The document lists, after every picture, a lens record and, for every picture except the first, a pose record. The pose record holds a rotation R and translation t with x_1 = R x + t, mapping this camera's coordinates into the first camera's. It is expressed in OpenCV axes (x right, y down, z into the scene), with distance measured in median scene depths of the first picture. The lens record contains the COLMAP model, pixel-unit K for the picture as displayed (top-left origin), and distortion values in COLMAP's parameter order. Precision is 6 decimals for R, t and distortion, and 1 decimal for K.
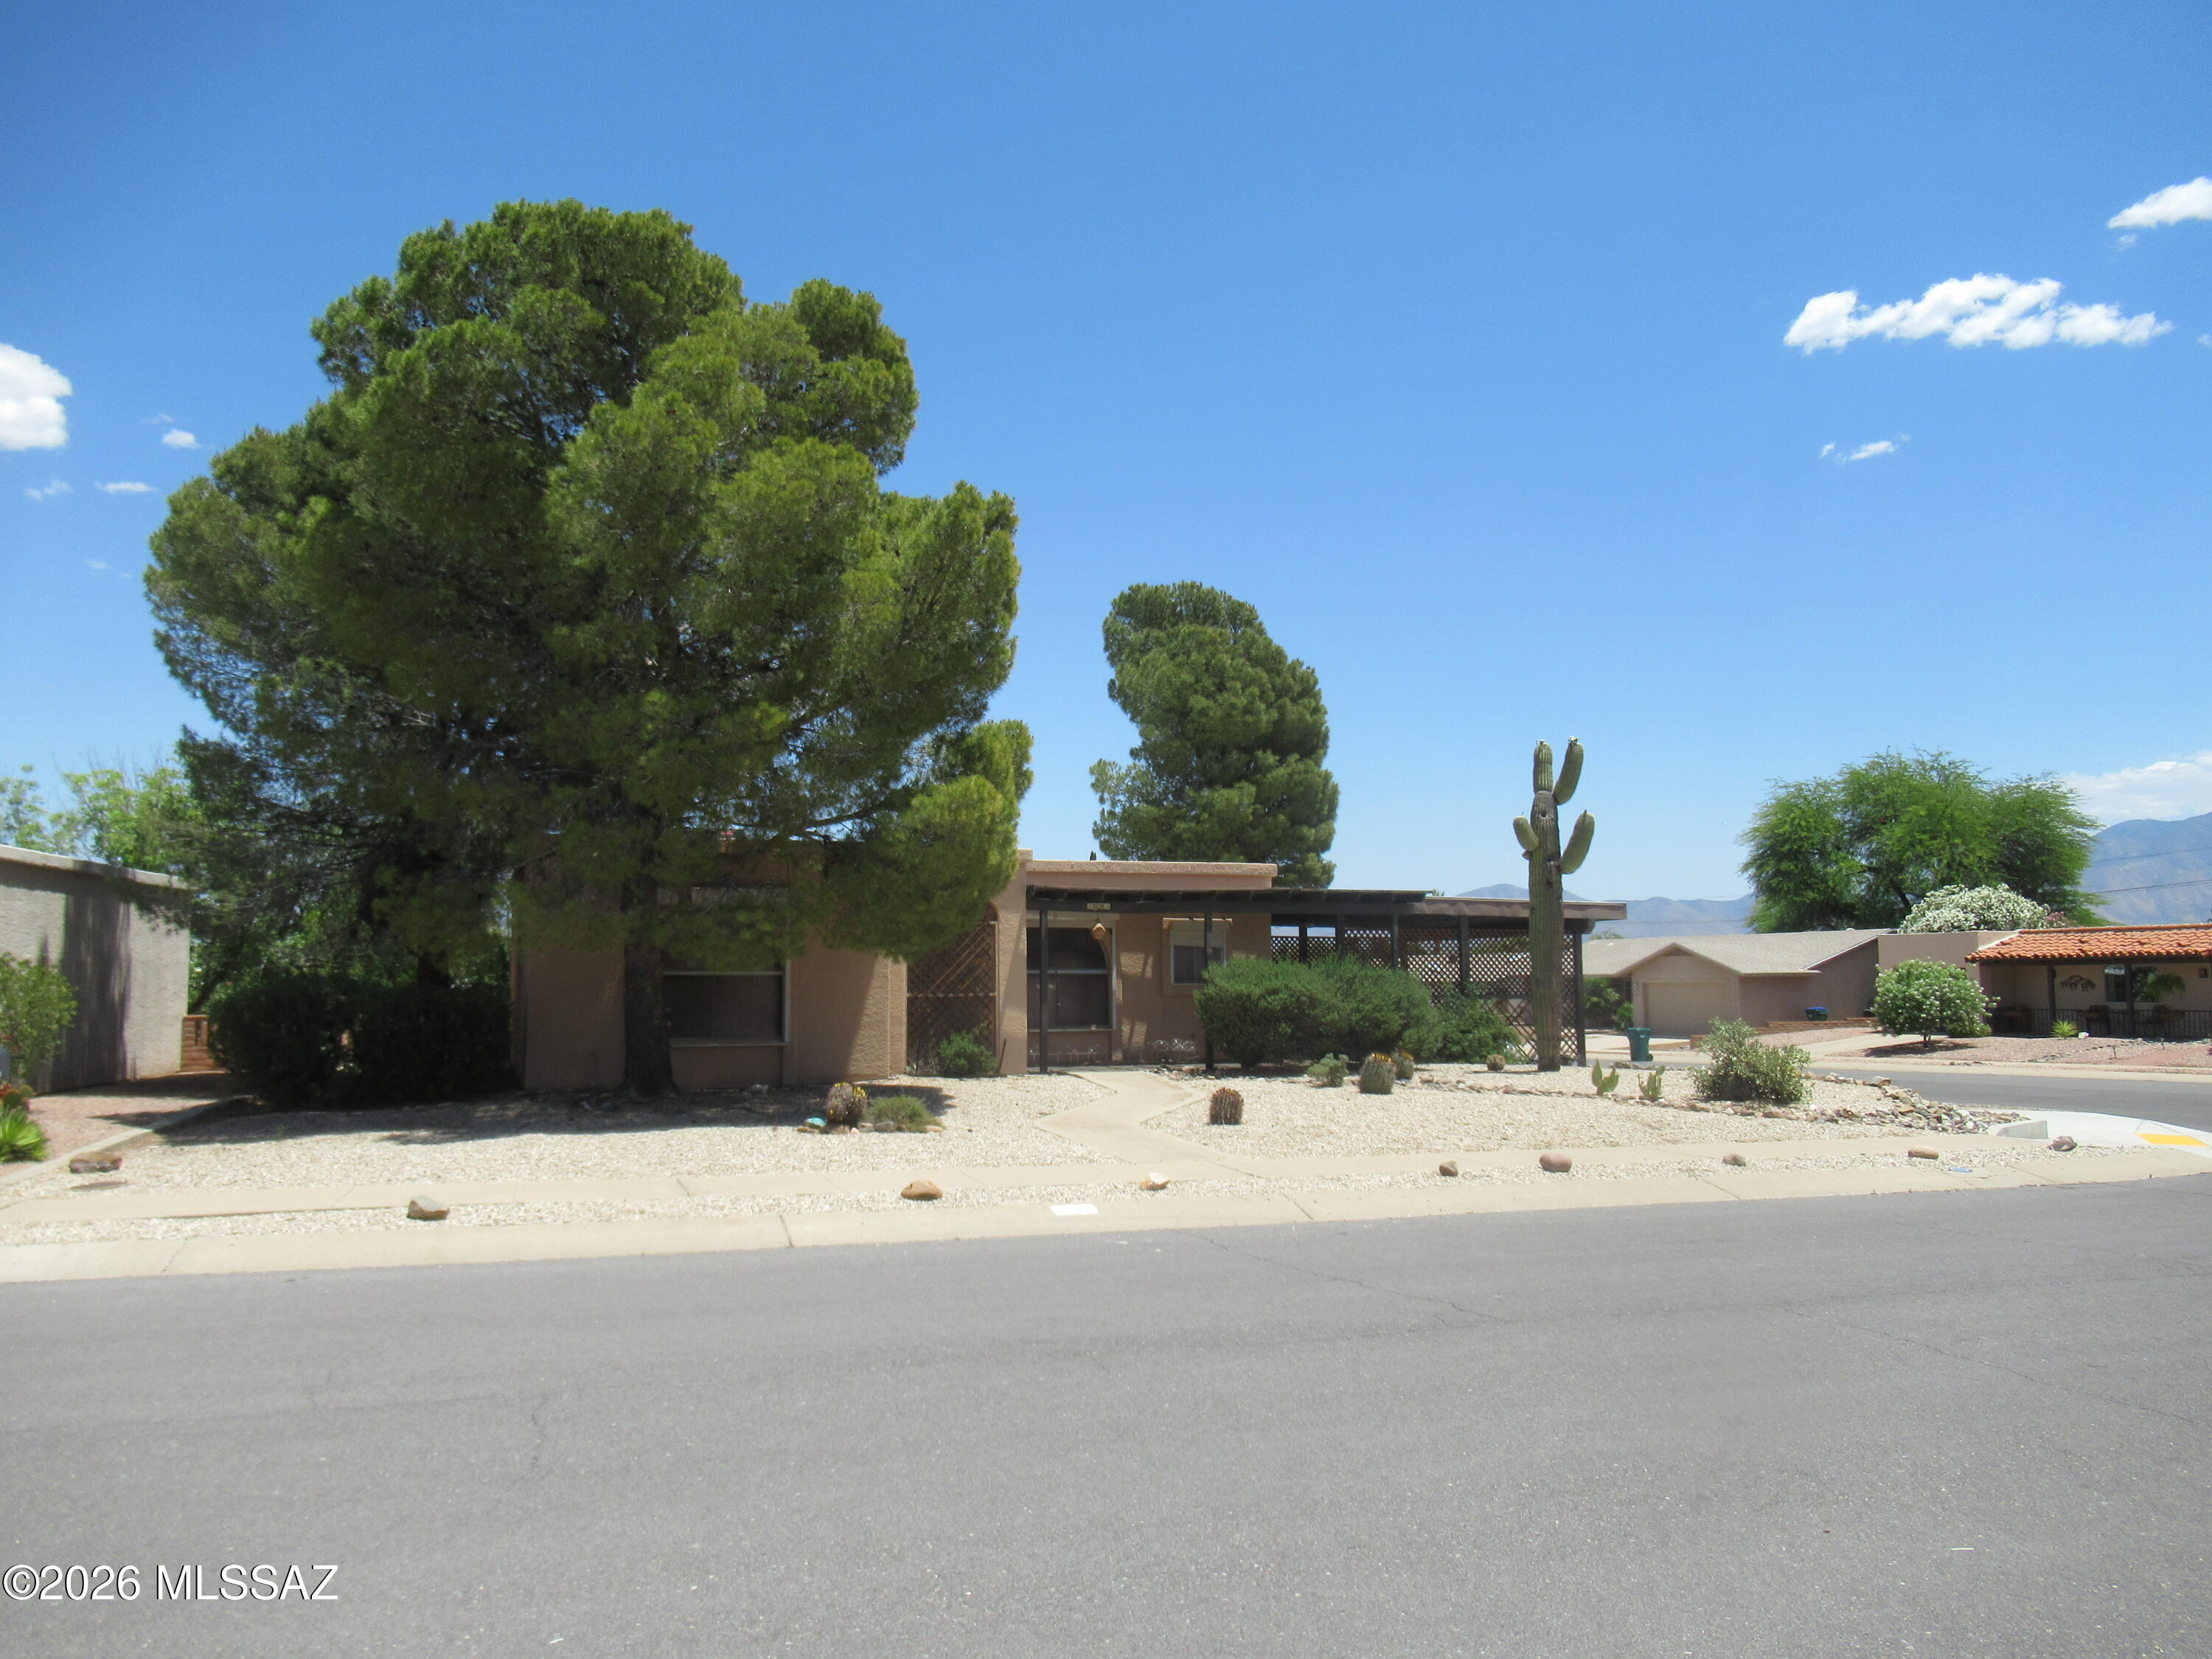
lens RADIAL K [[1676.6, 0, 1108.6], [0, 1676.6, 831.0], [0, 0, 1]] dist [-0.007576, 0.000283]
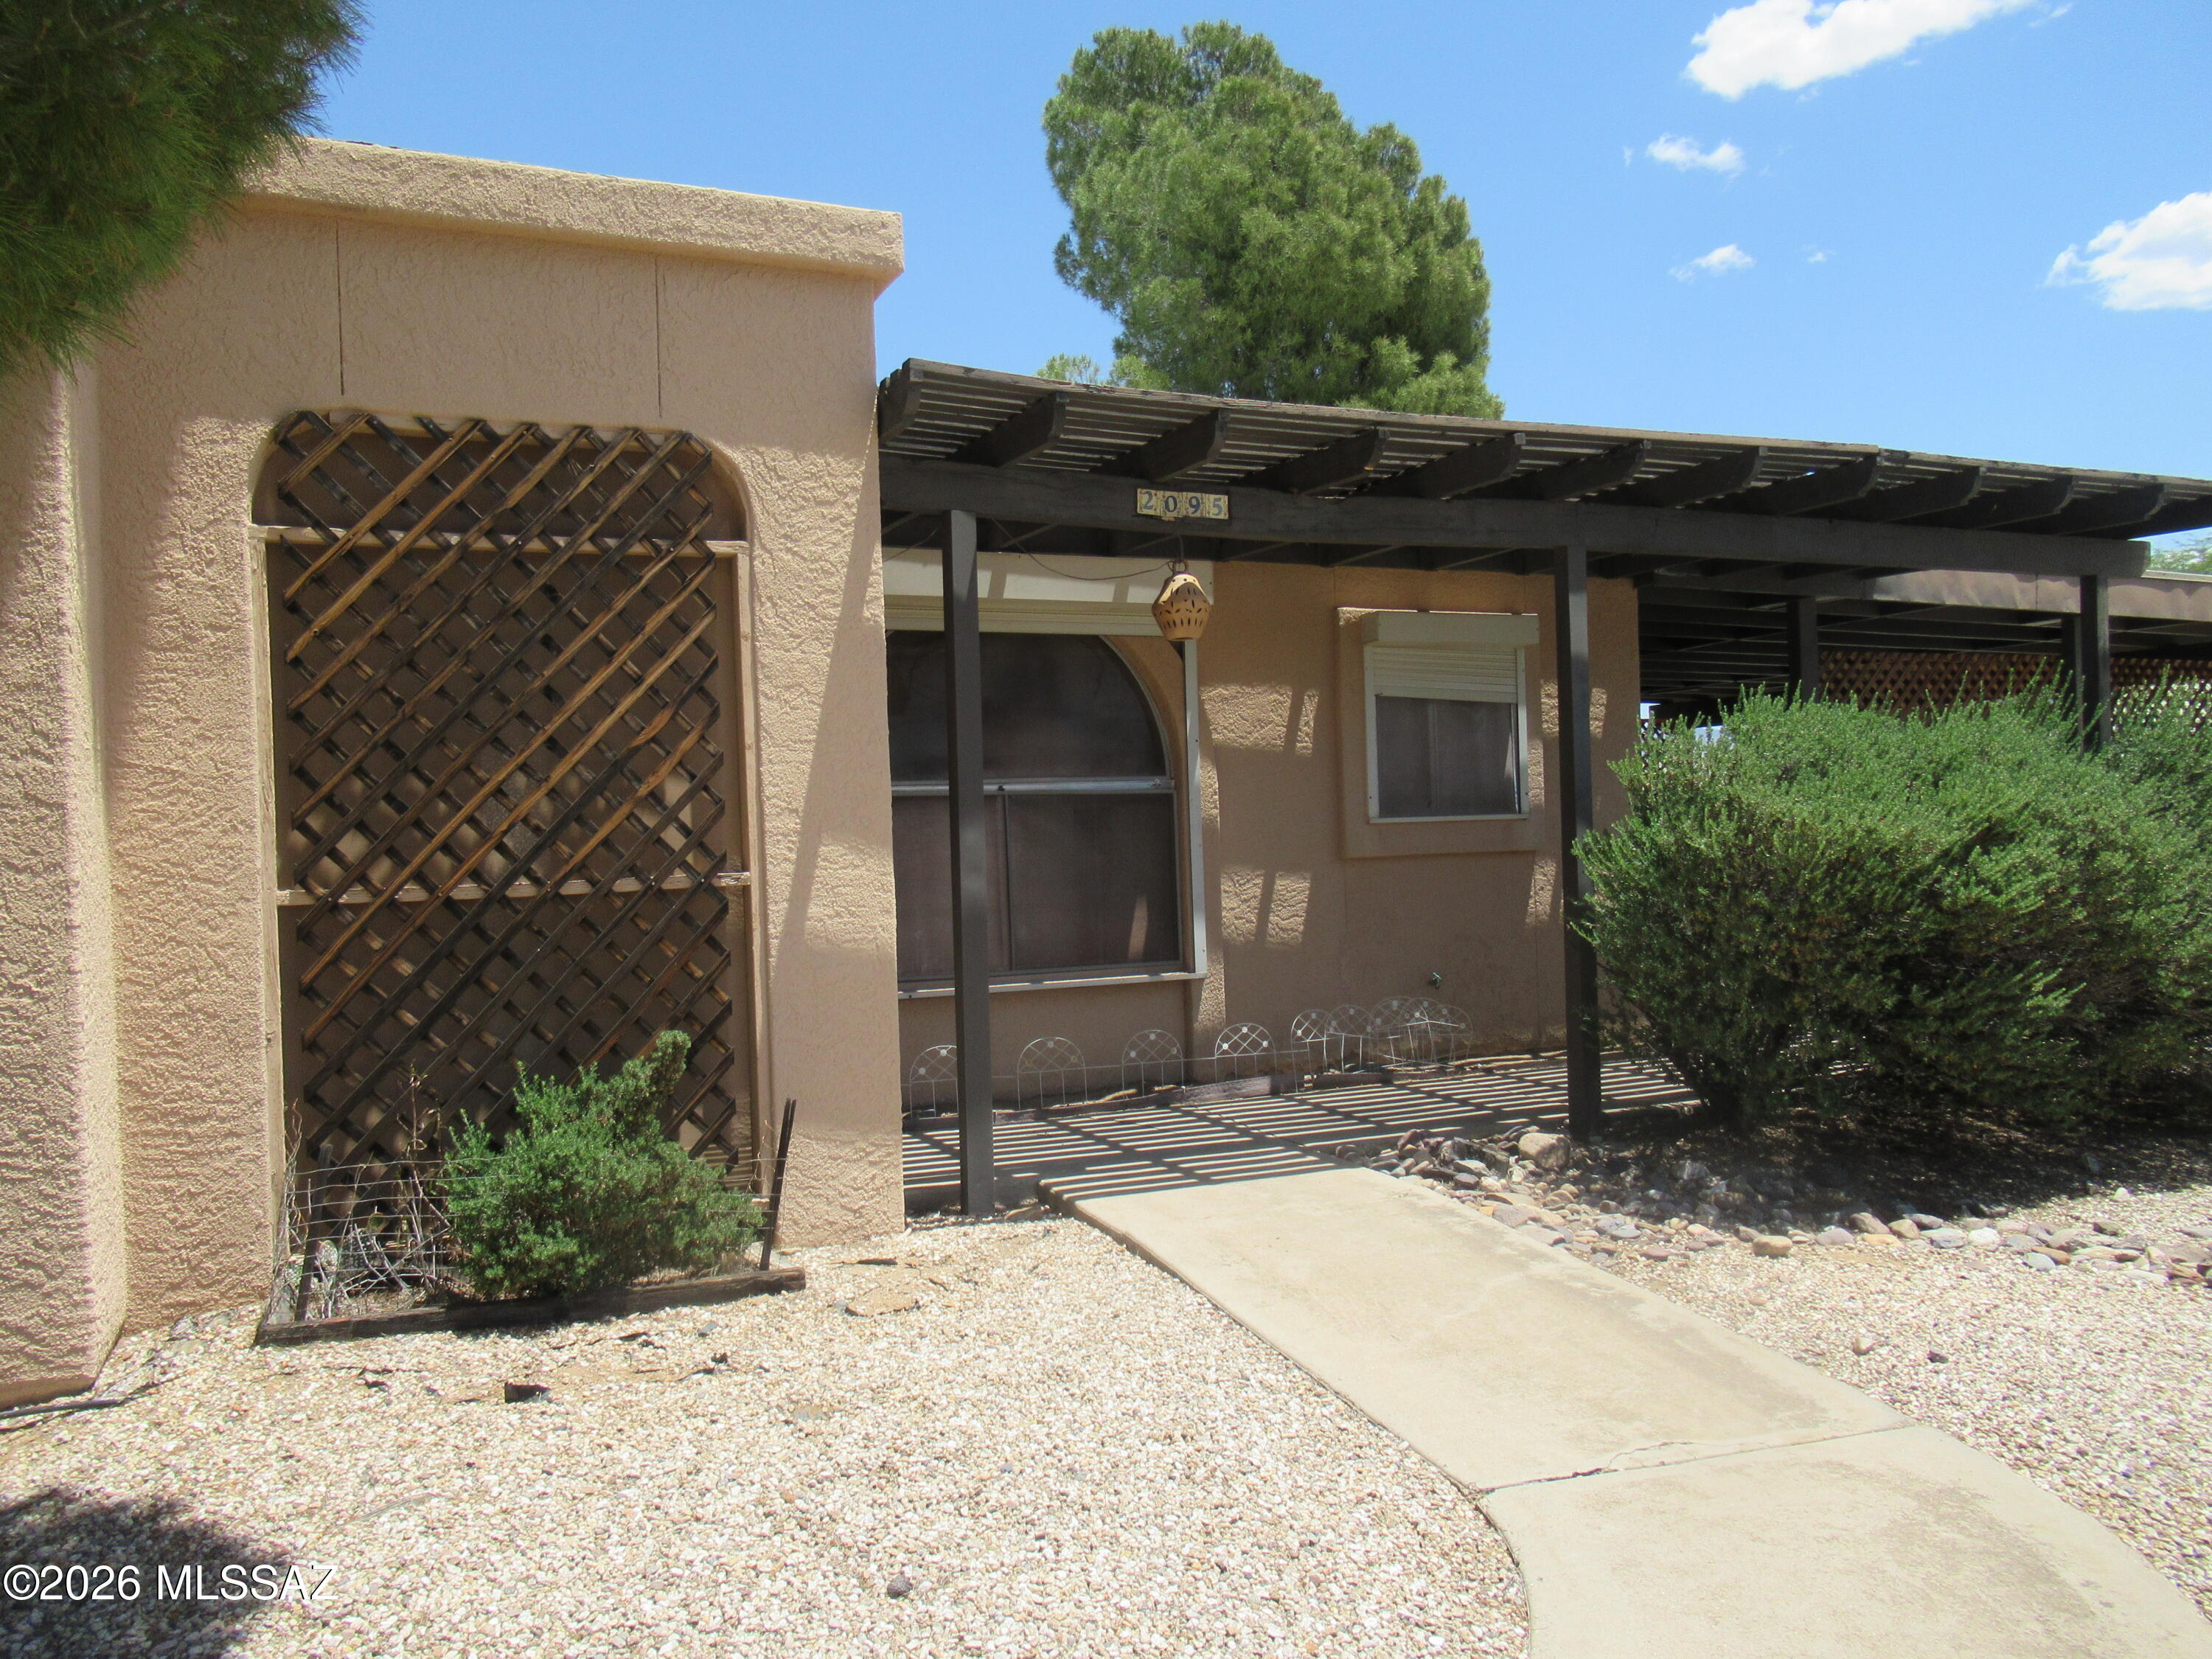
lens RADIAL K [[1676.6, 0, 1100.8], [0, 1676.6, 836.7], [0, 0, 1]] dist [-0.007576, 0.000283]
pose [[0.997895, -0.025365, 0.059690, -0.023188], [0.019744, 0.995476, 0.092945, 0.048500], [-0.061777, -0.091570, 0.993880, 0.521385]]
